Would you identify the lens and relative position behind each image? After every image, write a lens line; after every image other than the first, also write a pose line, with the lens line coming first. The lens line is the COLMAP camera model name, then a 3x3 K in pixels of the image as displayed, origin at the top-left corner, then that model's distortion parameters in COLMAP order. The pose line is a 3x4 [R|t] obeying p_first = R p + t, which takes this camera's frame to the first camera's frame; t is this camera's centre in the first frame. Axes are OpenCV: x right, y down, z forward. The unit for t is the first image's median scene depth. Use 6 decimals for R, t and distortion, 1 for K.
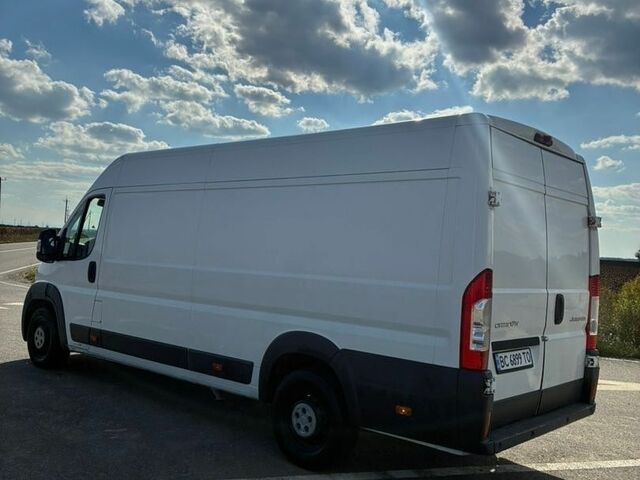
lens RADIAL K [[643.9, 0, 320.0], [0, 643.9, 240.0], [0, 0, 1]] dist [0.043887, -0.018486]
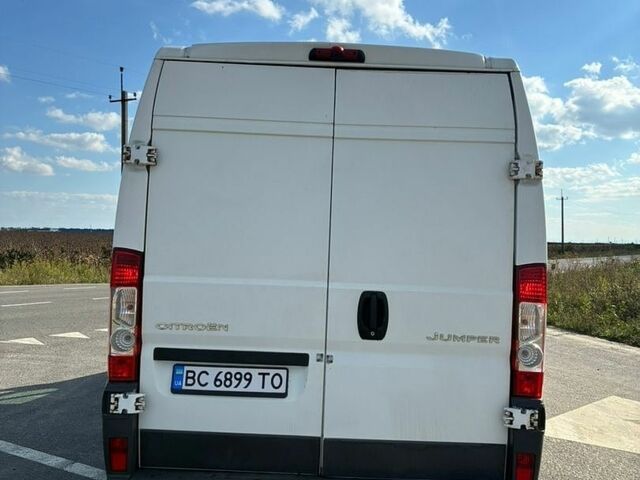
lens RADIAL K [[643.9, 0, 320.0], [0, 643.9, 240.0], [0, 0, 1]] dist [0.043887, -0.018486]
pose [[0.654805, -0.041878, -0.754637, 0.824076], [0.022079, 0.999098, -0.036286, 0.055976], [0.755475, 0.007099, 0.655139, 0.562152]]
